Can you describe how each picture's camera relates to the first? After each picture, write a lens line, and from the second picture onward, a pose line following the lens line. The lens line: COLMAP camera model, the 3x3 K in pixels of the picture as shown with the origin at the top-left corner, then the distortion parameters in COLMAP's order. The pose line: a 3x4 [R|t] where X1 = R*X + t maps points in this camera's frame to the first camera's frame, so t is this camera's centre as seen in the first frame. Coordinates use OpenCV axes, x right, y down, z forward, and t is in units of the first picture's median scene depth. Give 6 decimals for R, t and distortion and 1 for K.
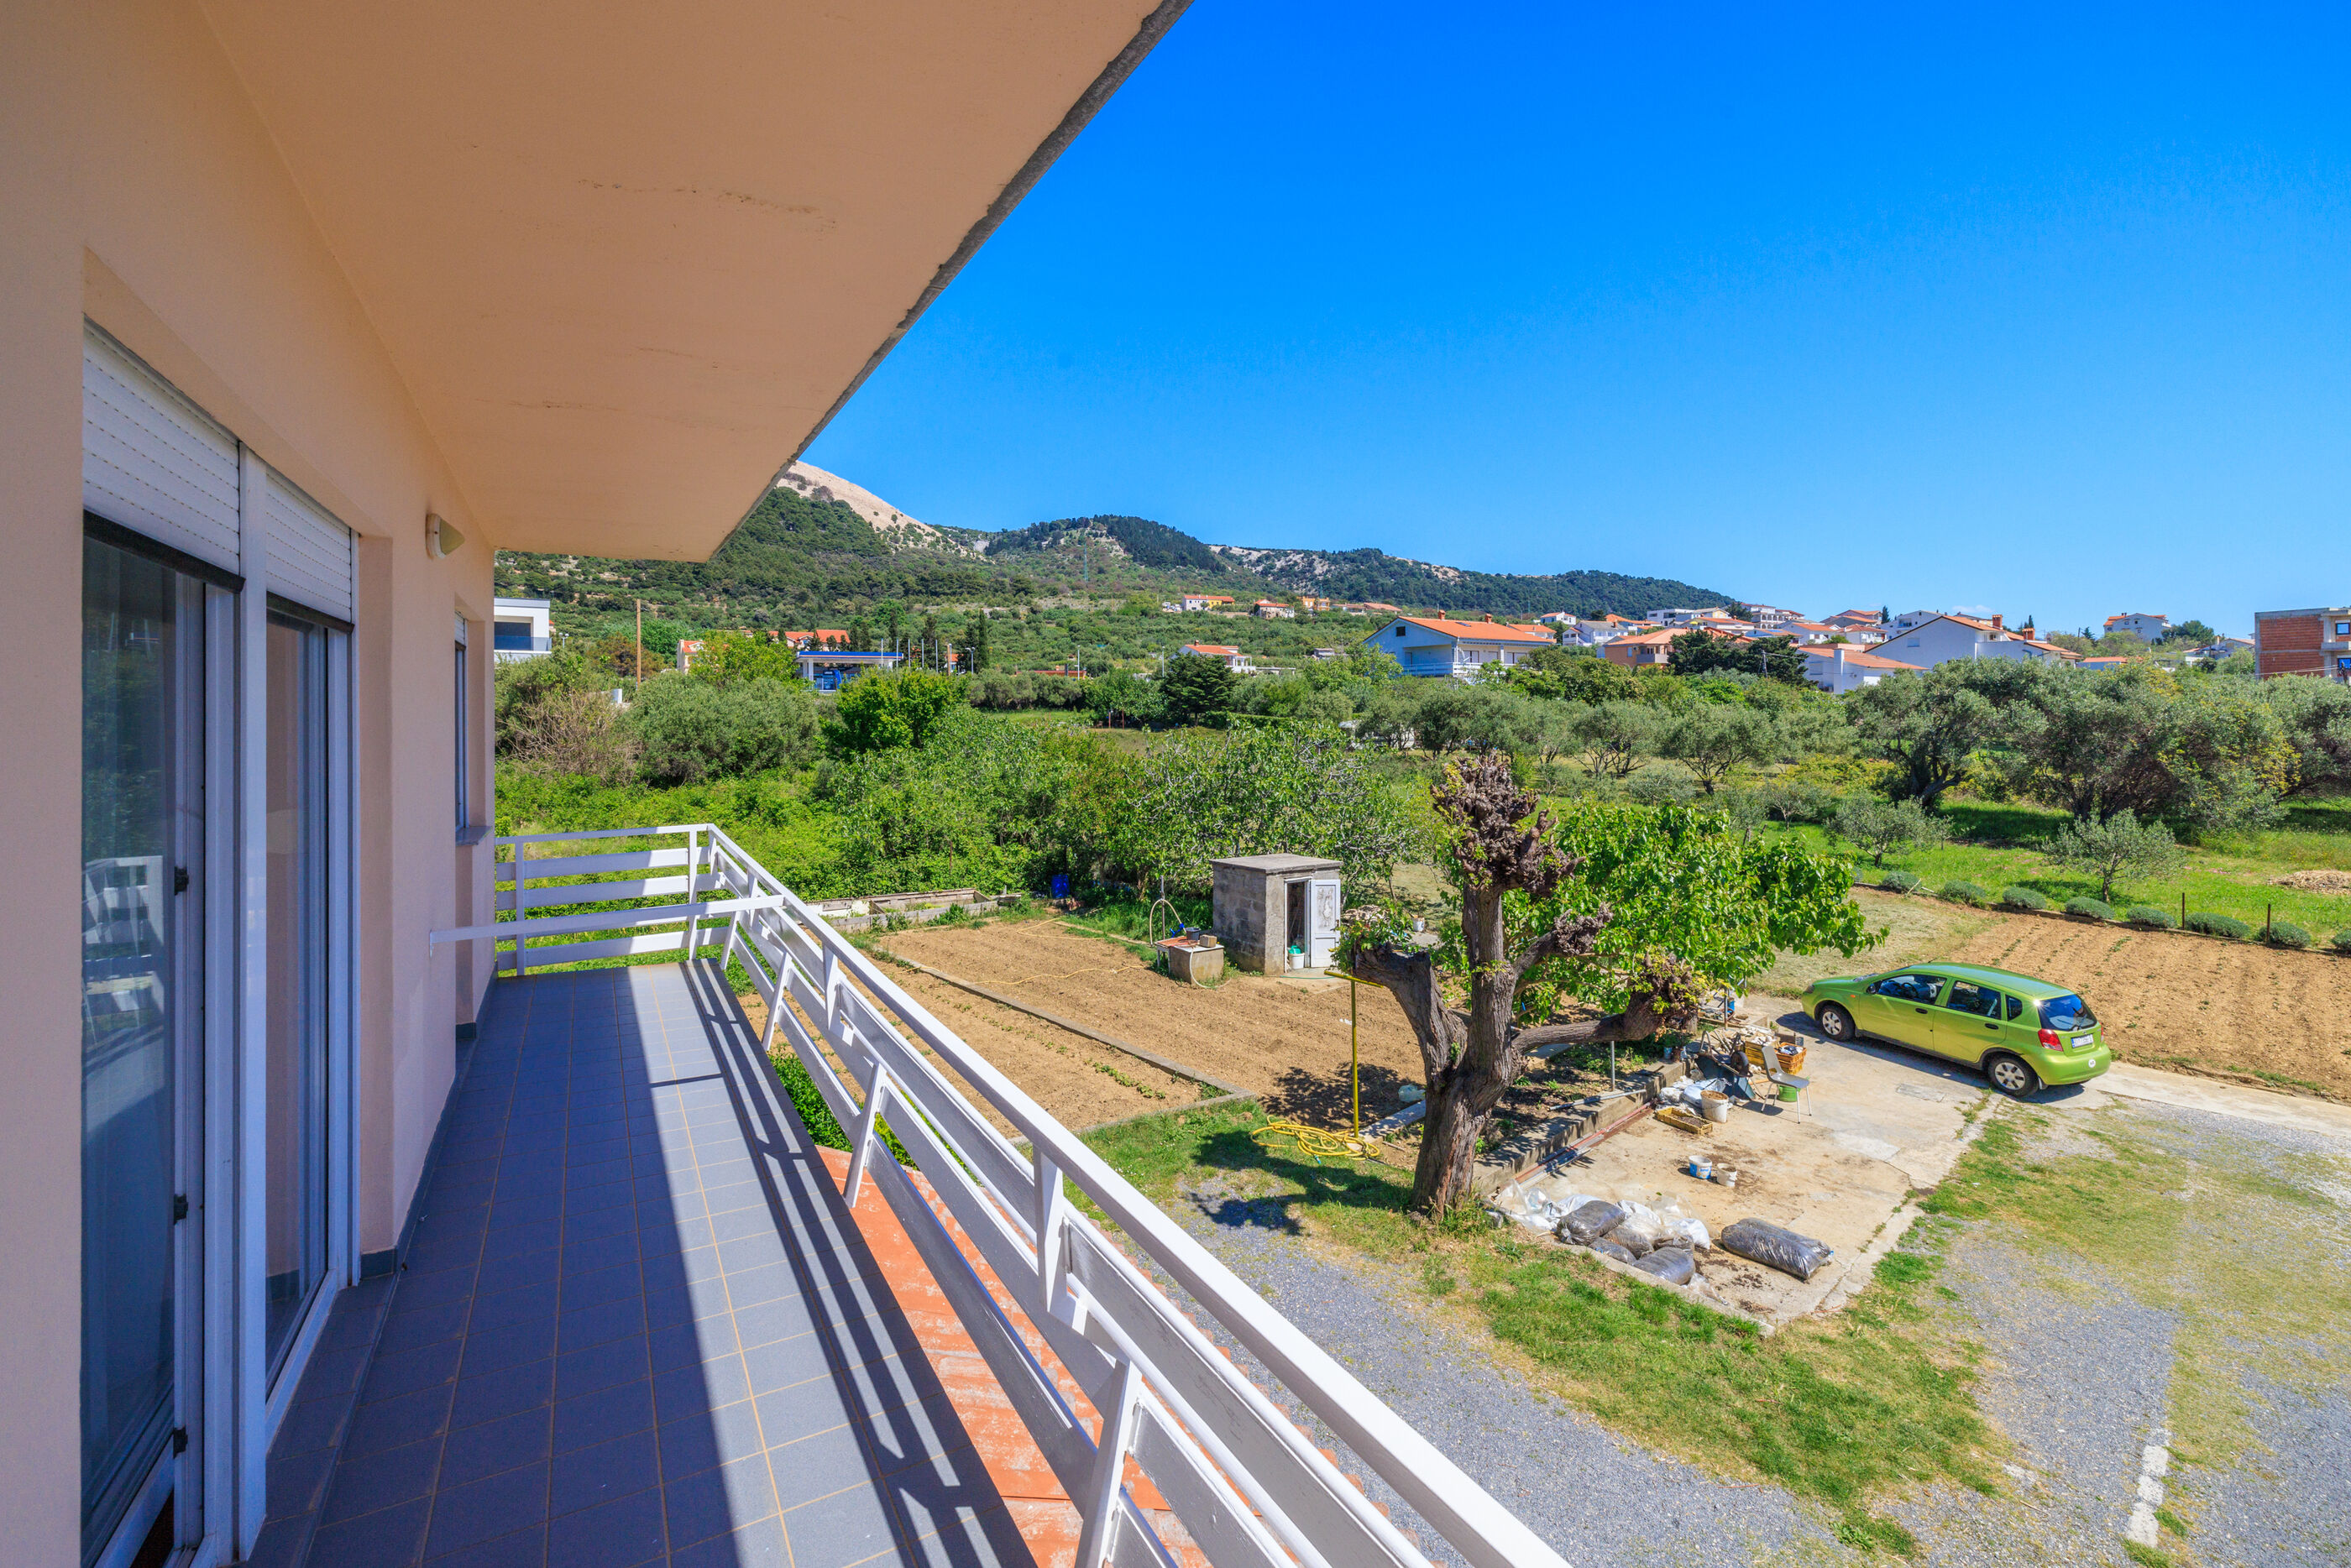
lens RADIAL K [[1016.6, 0, 1198.0], [0, 1016.6, 692.6], [0, 0, 1]] dist [-0.001347, -0.000256]
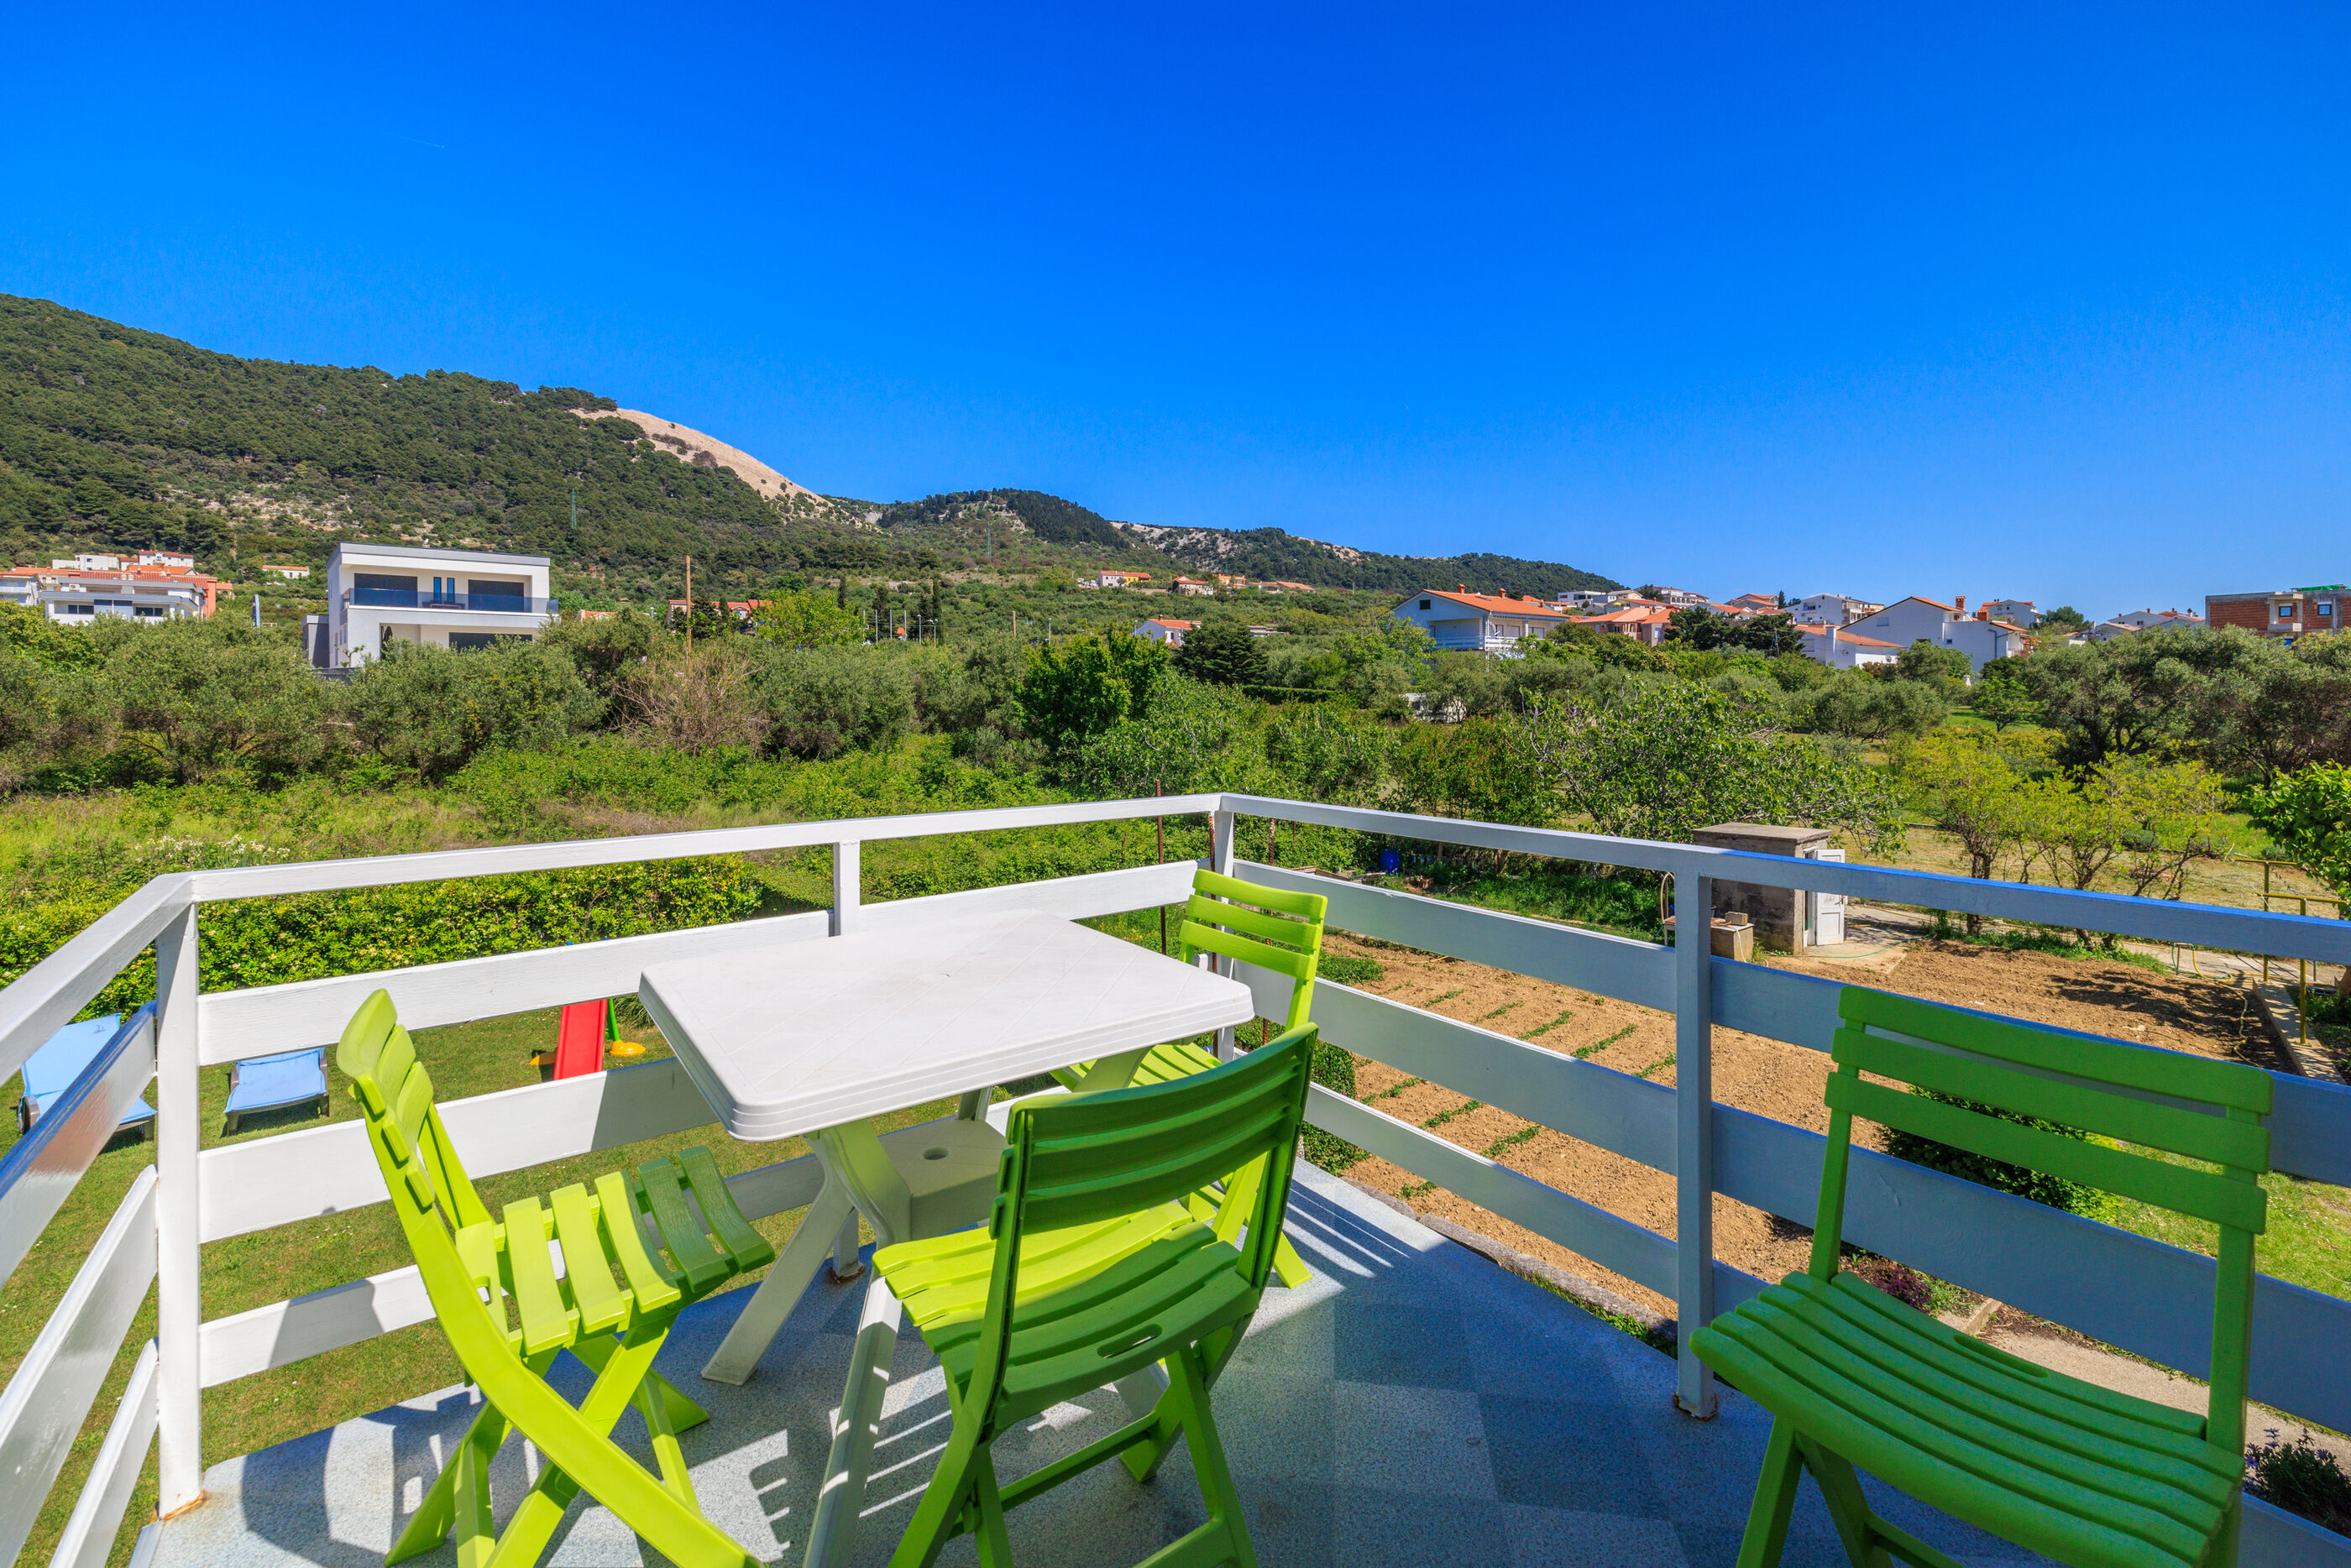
lens RADIAL K [[1018.6, 0, 1177.7], [0, 1018.6, 695.6], [0, 0, 1]] dist [0.005463, 0.000366]
pose [[0.995448, 0.002458, 0.095272, -0.230201], [-0.004676, 0.999723, 0.023066, 0.011400], [-0.095189, -0.023407, 0.995184, 0.061769]]
